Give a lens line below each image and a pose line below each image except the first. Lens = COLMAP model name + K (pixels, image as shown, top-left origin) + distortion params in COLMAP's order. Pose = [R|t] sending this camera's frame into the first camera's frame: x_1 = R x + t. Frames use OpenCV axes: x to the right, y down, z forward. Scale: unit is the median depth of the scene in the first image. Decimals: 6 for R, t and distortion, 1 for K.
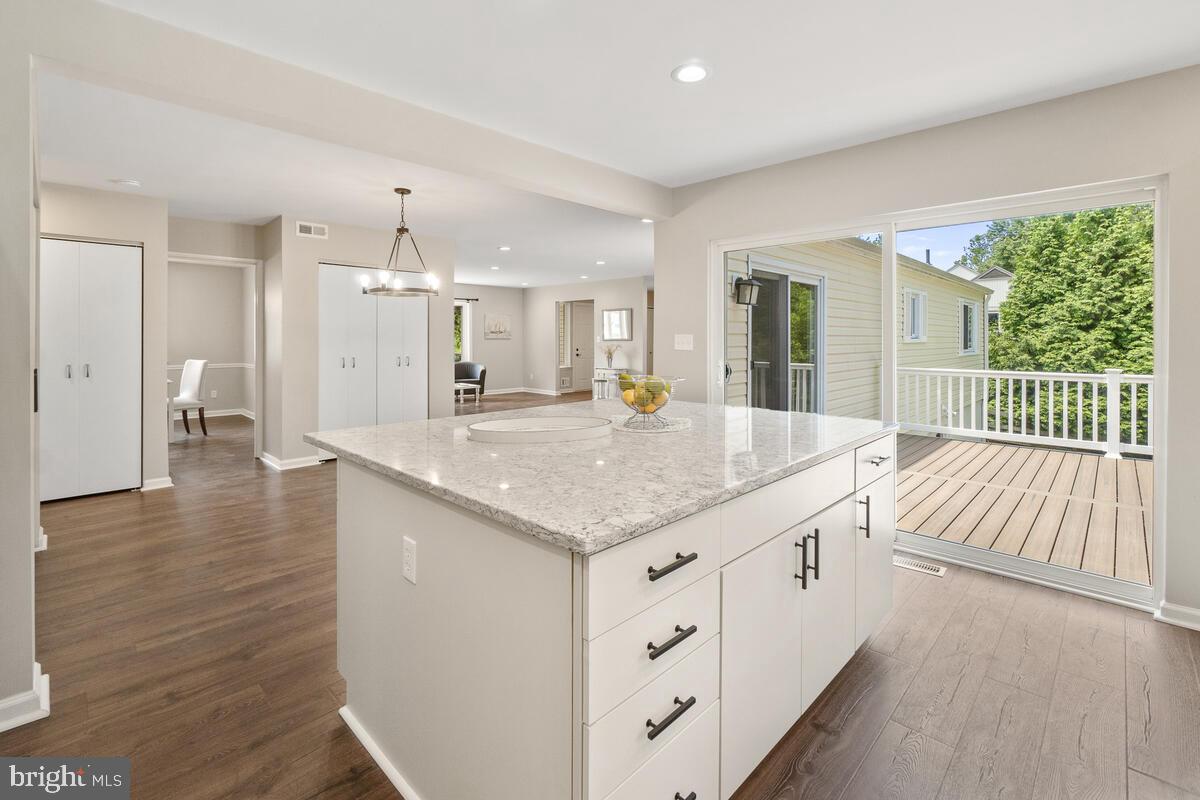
lens RADIAL K [[537.3, 0, 603.7], [0, 537.3, 342.2], [0, 0, 1]] dist [-0.001080, -0.000157]
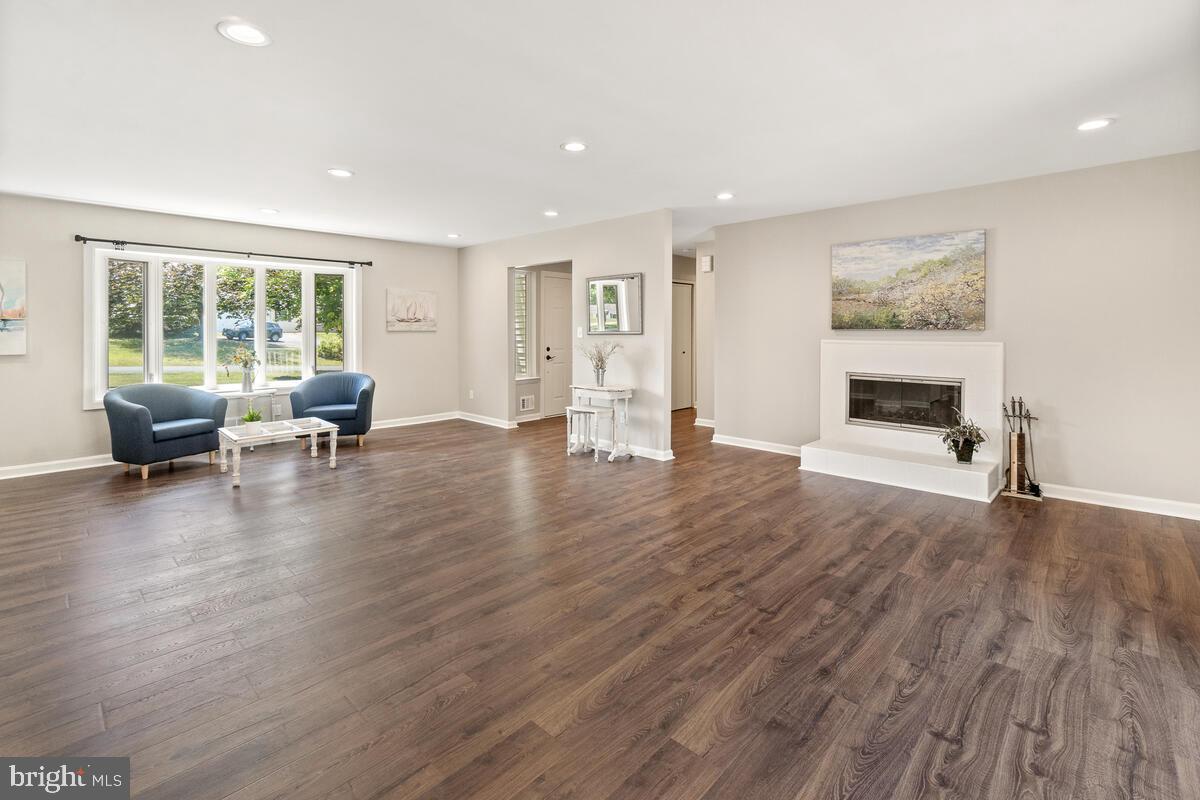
lens RADIAL K [[545.4, 0, 601.7], [0, 545.4, 334.1], [0, 0, 1]] dist [0.001607, 0.000553]
pose [[0.999981, -0.001198, 0.006047, 0.014025], [0.001192, 0.999999, 0.001055, -0.006456], [-0.006048, -0.001048, 0.999981, 0.685598]]
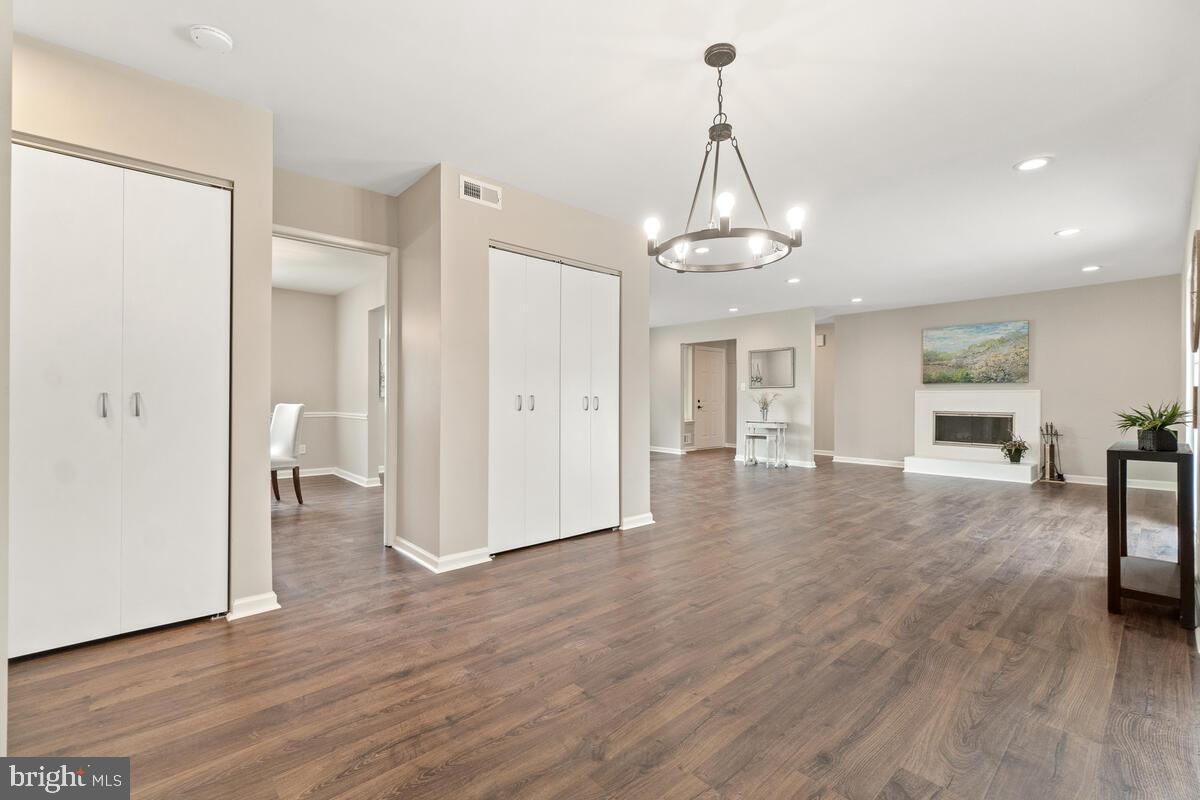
lens RADIAL K [[516.1, 0, 600.0], [0, 516.1, 400.0], [0, 0, 1]] dist [0.000685, 0.000484]
pose [[0.997773, 0.002391, -0.066655, -0.271209], [-0.002736, 0.999983, -0.005082, 0.029646], [0.066642, 0.005253, 0.997763, 0.301060]]
